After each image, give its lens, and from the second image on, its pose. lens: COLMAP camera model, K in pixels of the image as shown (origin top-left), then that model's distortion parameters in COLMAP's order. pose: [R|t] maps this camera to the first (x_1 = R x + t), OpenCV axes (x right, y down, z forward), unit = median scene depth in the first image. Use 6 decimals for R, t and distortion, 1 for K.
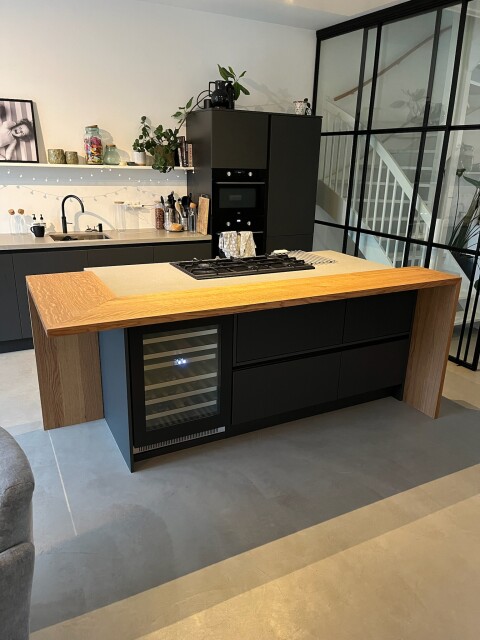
lens RADIAL K [[486.1, 0, 240.0], [0, 486.1, 320.0], [0, 0, 1]] dist [0.088044, -0.092174]
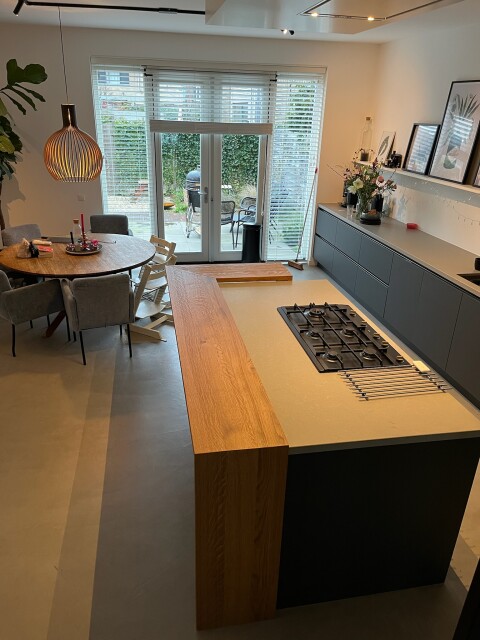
lens RADIAL K [[486.1, 0, 240.0], [0, 486.1, 320.0], [0, 0, 1]] dist [0.088044, -0.092174]
pose [[-0.280667, 0.353694, -0.892259, 0.630993], [-0.336887, 0.834177, 0.436641, -0.349057], [0.898740, 0.423142, -0.114972, 0.714949]]
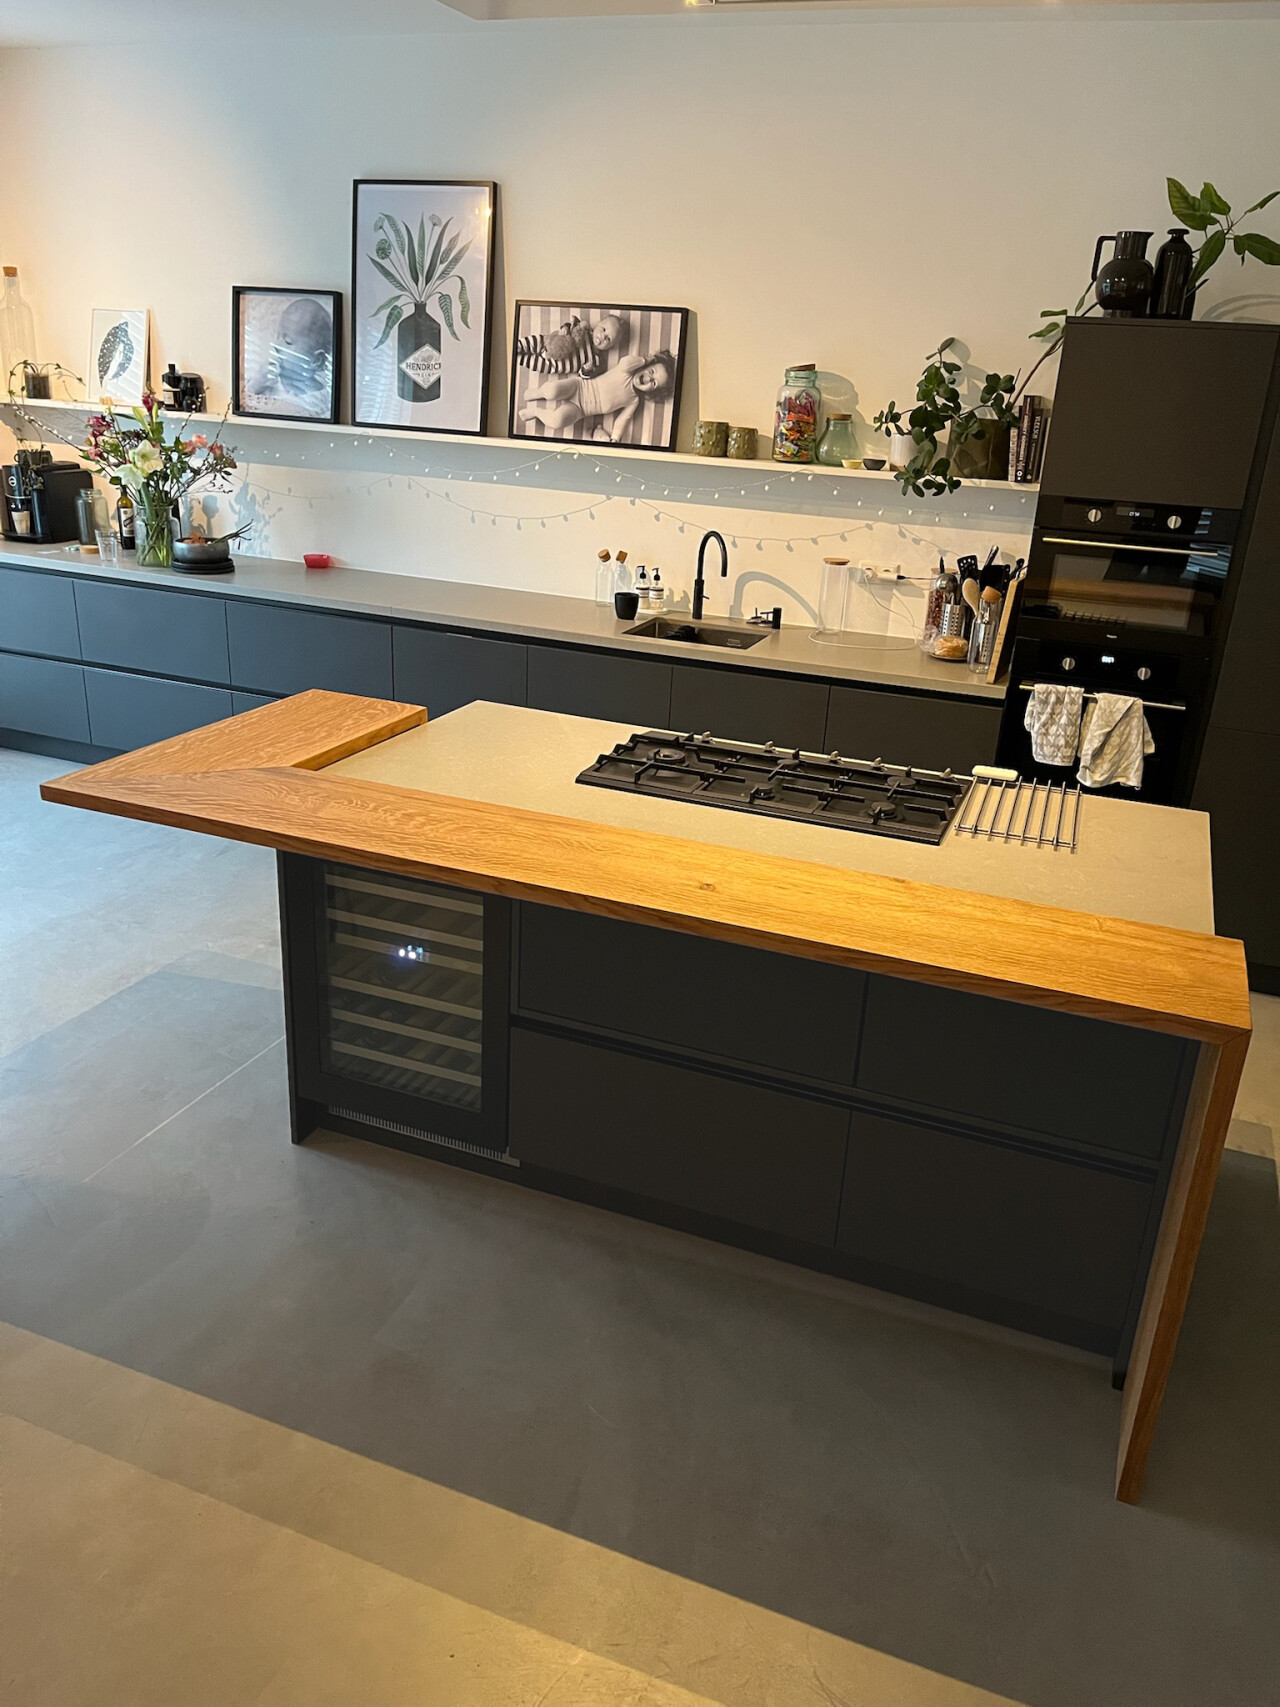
lens RADIAL K [[1296.6, 0, 640.0], [0, 1296.6, 853.5], [0, 0, 1]] dist [0.088044, -0.092174]
pose [[0.662466, 0.279540, -0.694980, 0.468381], [-0.268168, 0.954775, 0.128414, -0.118761], [0.699446, 0.101301, 0.707469, 0.199753]]
